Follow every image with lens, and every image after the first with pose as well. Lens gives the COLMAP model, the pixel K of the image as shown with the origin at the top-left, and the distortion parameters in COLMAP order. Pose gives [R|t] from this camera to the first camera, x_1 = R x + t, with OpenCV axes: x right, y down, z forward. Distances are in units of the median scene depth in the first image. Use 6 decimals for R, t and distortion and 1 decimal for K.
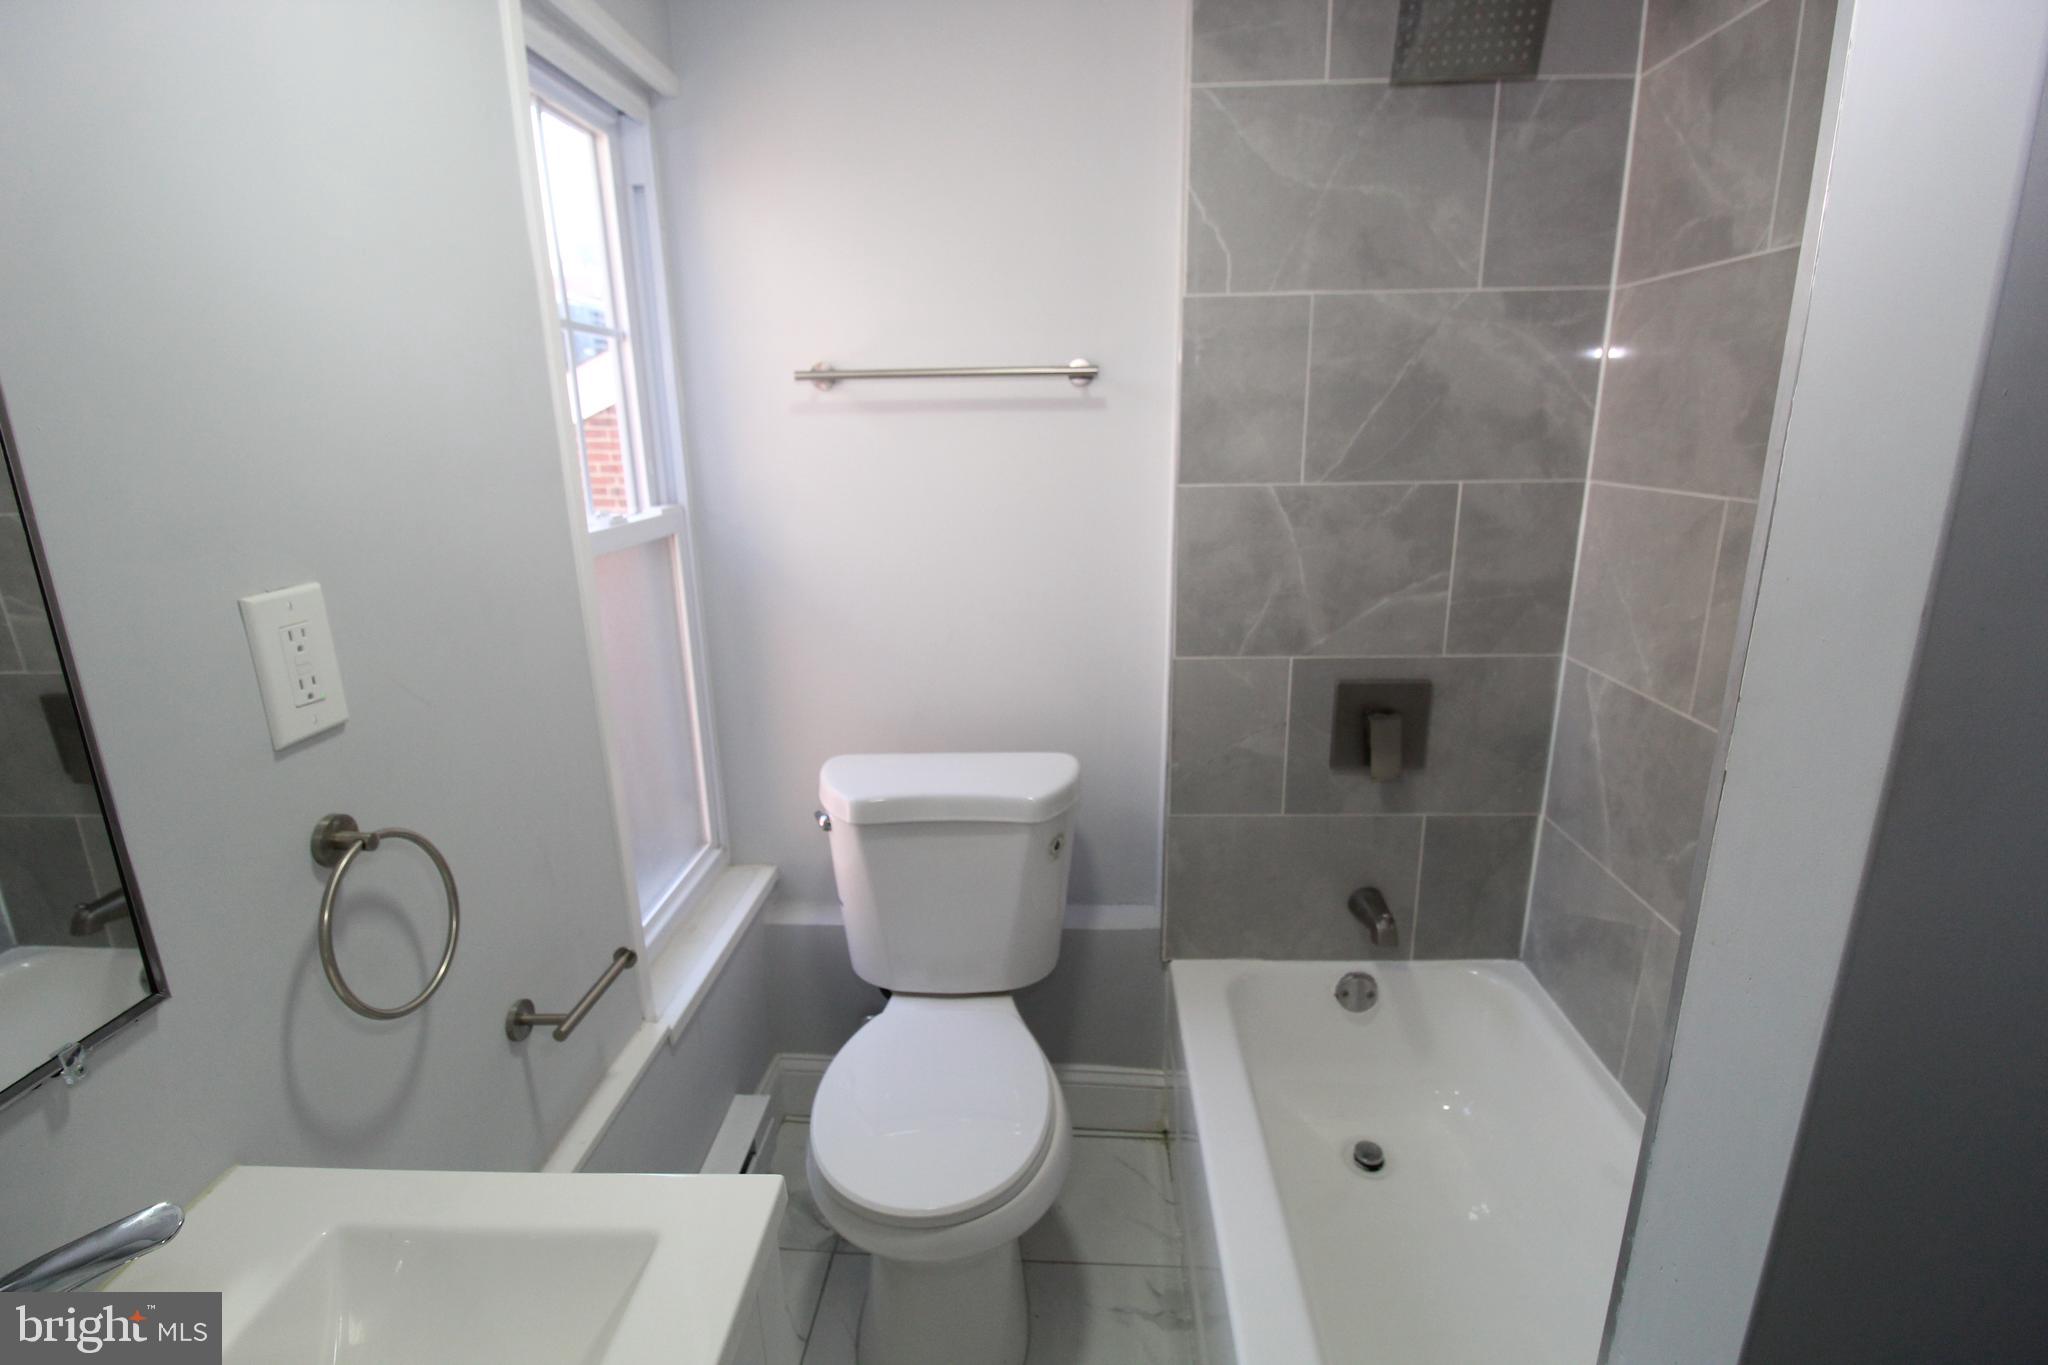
lens RADIAL K [[945.9, 0, 1037.1], [0, 945.9, 674.1], [0, 0, 1]] dist [-0.000262, -0.014487]
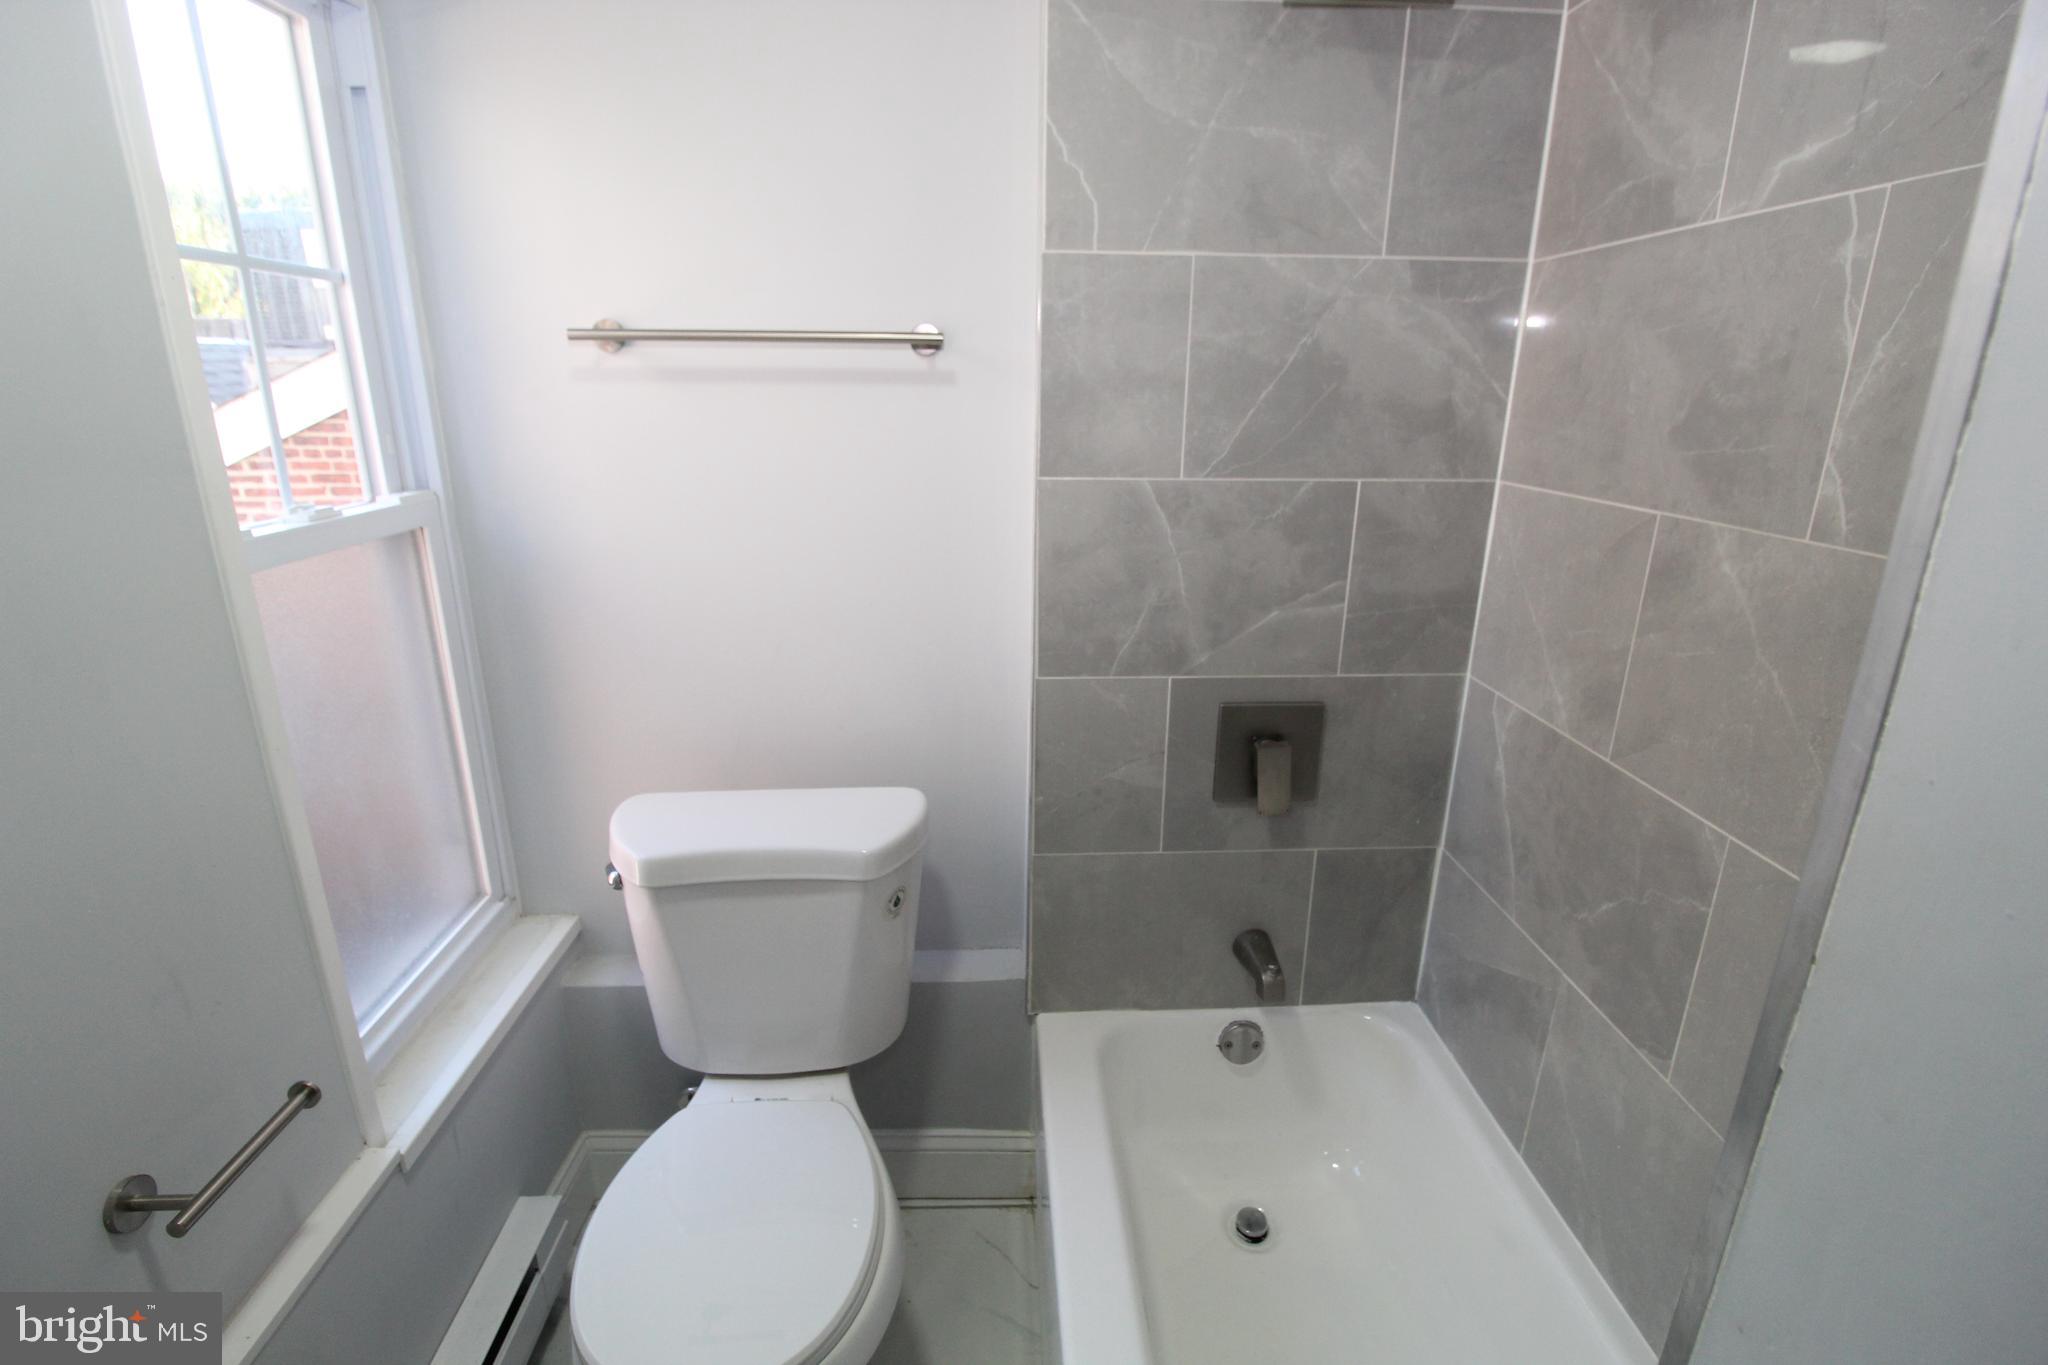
lens RADIAL K [[945.9, 0, 1037.1], [0, 945.9, 674.1], [0, 0, 1]] dist [-0.000262, -0.014487]
pose [[0.995530, -0.002579, 0.094415, 0.067109], [-0.000745, 0.999381, 0.035158, -0.053637], [-0.094447, -0.035071, 0.994912, 0.148733]]
